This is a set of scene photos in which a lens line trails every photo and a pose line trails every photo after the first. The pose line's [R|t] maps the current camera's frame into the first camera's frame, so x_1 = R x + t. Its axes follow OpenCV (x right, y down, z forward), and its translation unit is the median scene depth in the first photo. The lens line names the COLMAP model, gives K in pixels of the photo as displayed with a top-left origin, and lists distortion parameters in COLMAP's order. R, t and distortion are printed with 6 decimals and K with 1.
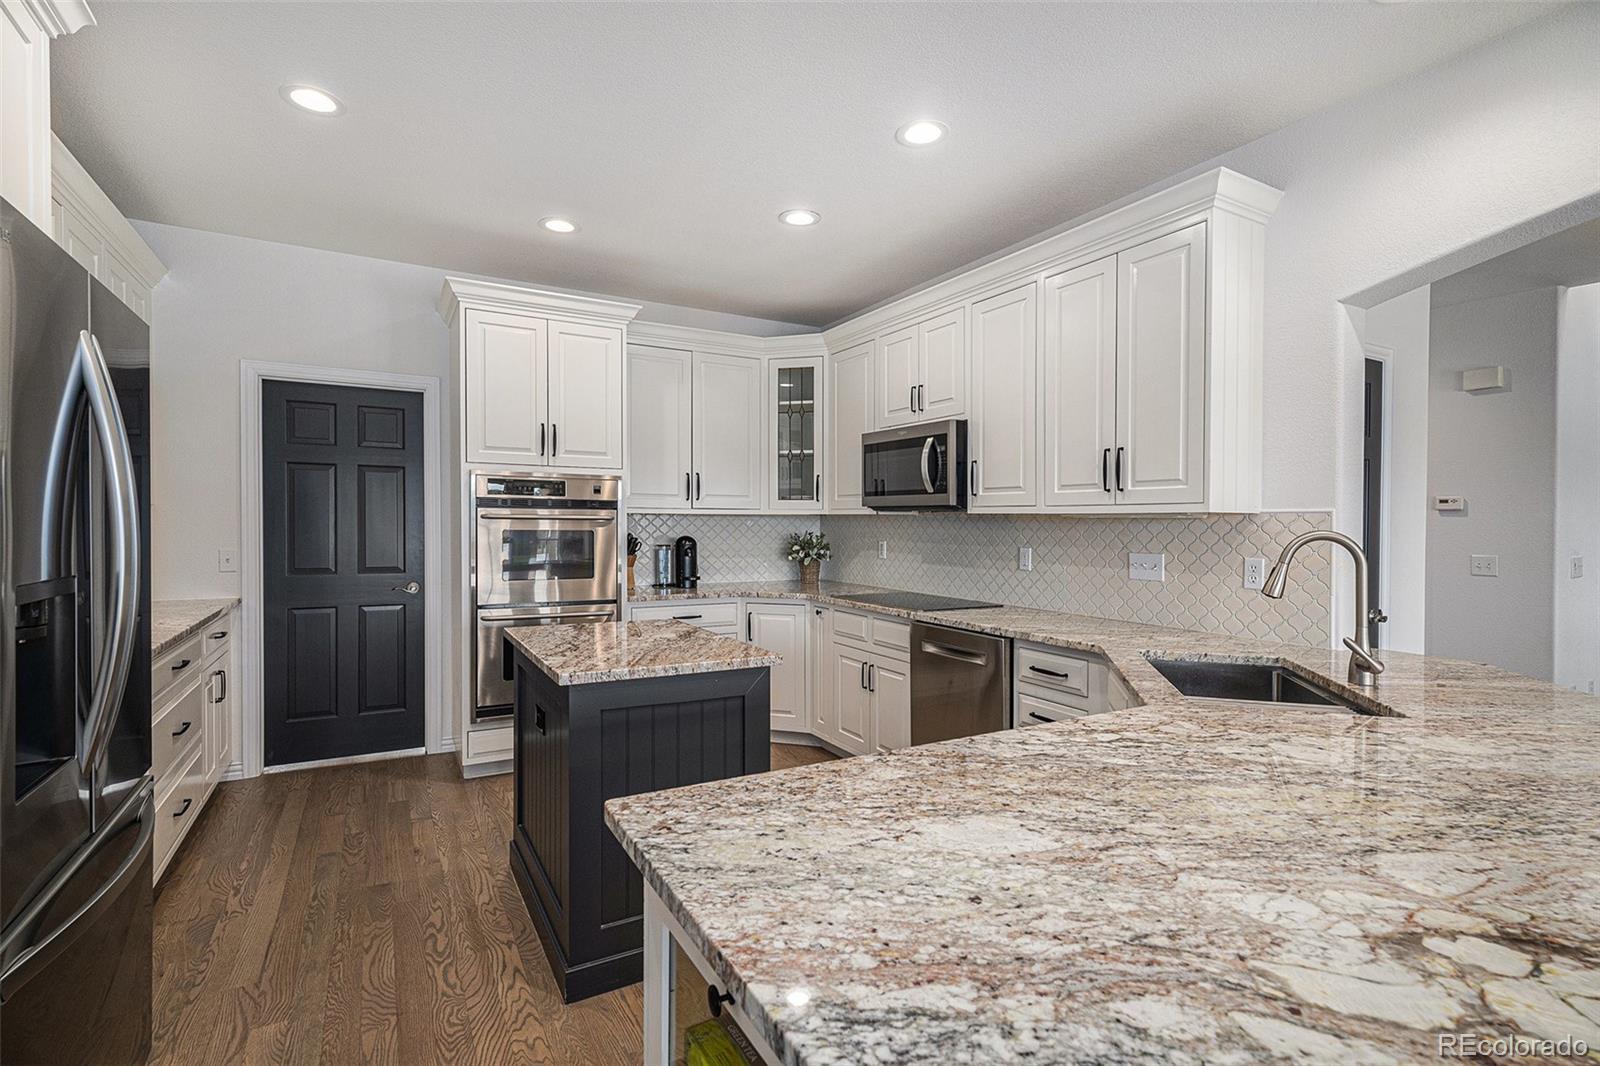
lens RADIAL K [[753.8, 0, 796.5], [0, 753.8, 528.4], [0, 0, 1]] dist [0.011604, -0.004541]
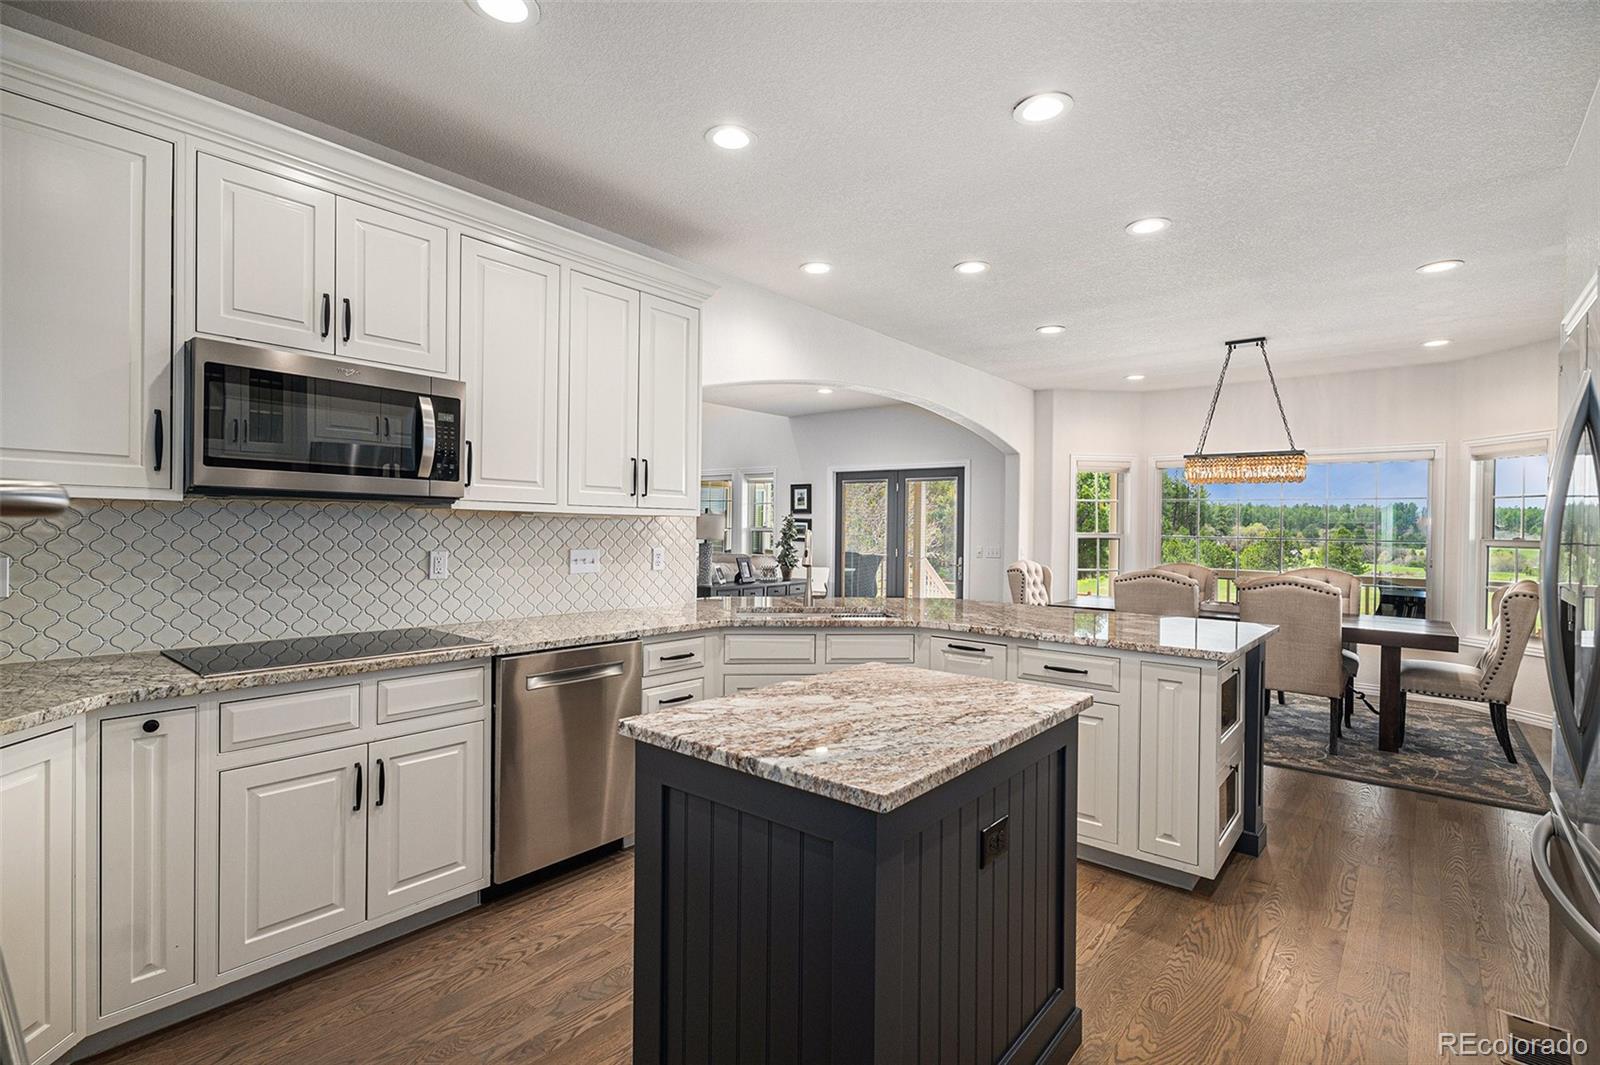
lens RADIAL K [[753.8, 0, 795.0], [0, 753.8, 524.0], [0, 0, 1]] dist [0.011604, -0.004541]
pose [[-0.357864, -0.010852, 0.933711, -0.671414], [-0.010809, 0.999914, 0.007478, -0.015641], [-0.933711, -0.007416, -0.357950, 1.067173]]
